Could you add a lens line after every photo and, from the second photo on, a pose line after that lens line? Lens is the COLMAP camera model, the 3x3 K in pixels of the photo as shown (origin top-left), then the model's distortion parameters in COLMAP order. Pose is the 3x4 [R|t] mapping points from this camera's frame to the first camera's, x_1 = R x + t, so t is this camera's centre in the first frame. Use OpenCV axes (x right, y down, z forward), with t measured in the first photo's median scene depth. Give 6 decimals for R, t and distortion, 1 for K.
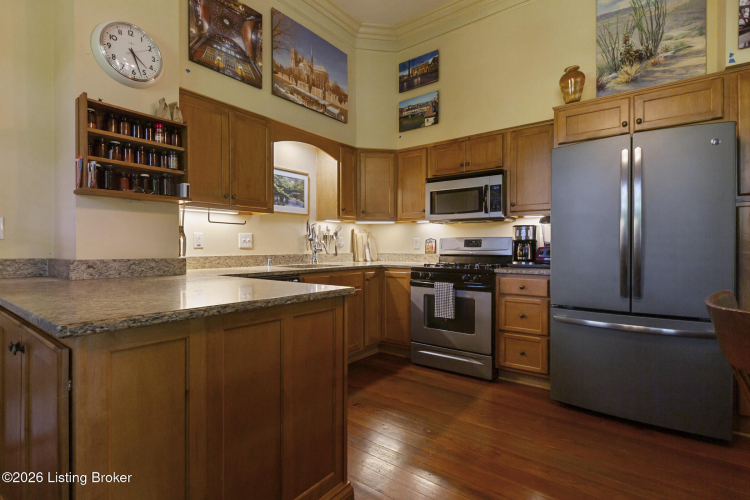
lens RADIAL K [[371.7, 0, 380.7], [0, 371.7, 249.3], [0, 0, 1]] dist [0.003656, -0.001066]
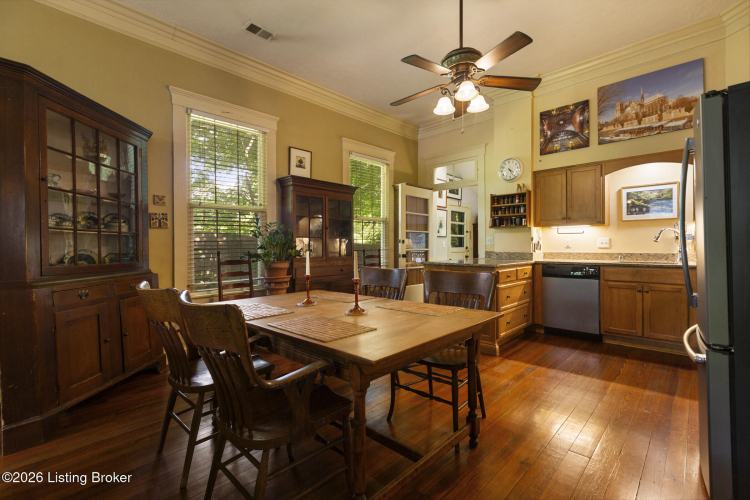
lens RADIAL K [[339.2, 0, 367.4], [0, 339.2, 248.2], [0, 0, 1]] dist [0.000014, 0.001474]
pose [[-0.164265, 0.007439, -0.986388, 1.170355], [0.001452, 0.999972, 0.007299, -0.012707], [0.986415, -0.000234, -0.164271, 0.294195]]
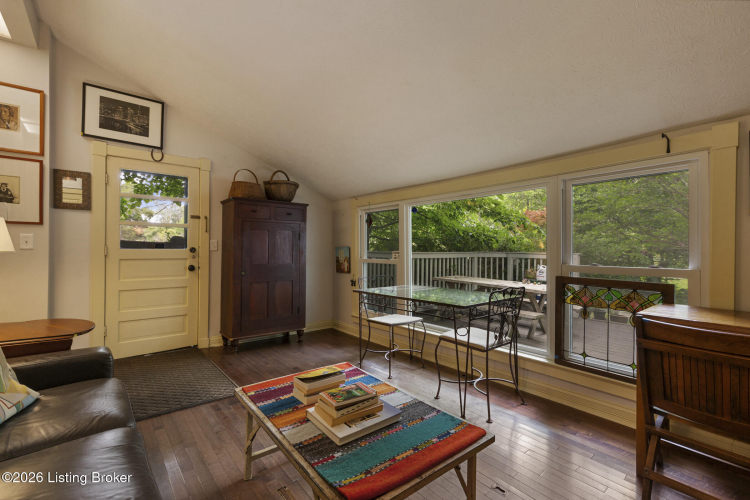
lens RADIAL K [[339.2, 0, 377.9], [0, 339.2, 247.3], [0, 0, 1]] dist [0.000014, 0.001474]
pose [[-0.262905, 0.002688, -0.964818, -0.455519], [-0.012972, 0.999896, 0.006321, -0.022178], [0.964735, 0.014177, -0.262843, 1.604745]]
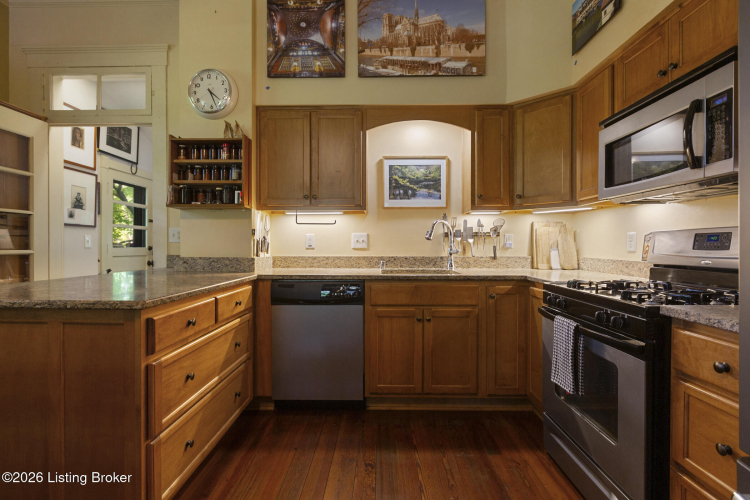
lens RADIAL K [[371.7, 0, 378.9], [0, 371.7, 248.8], [0, 0, 1]] dist [0.003656, -0.001066]
pose [[0.568203, 0.008078, -0.822849, 0.460478], [-0.006580, 0.999964, 0.005273, -0.008321], [0.822862, 0.002418, 0.568236, 0.512385]]
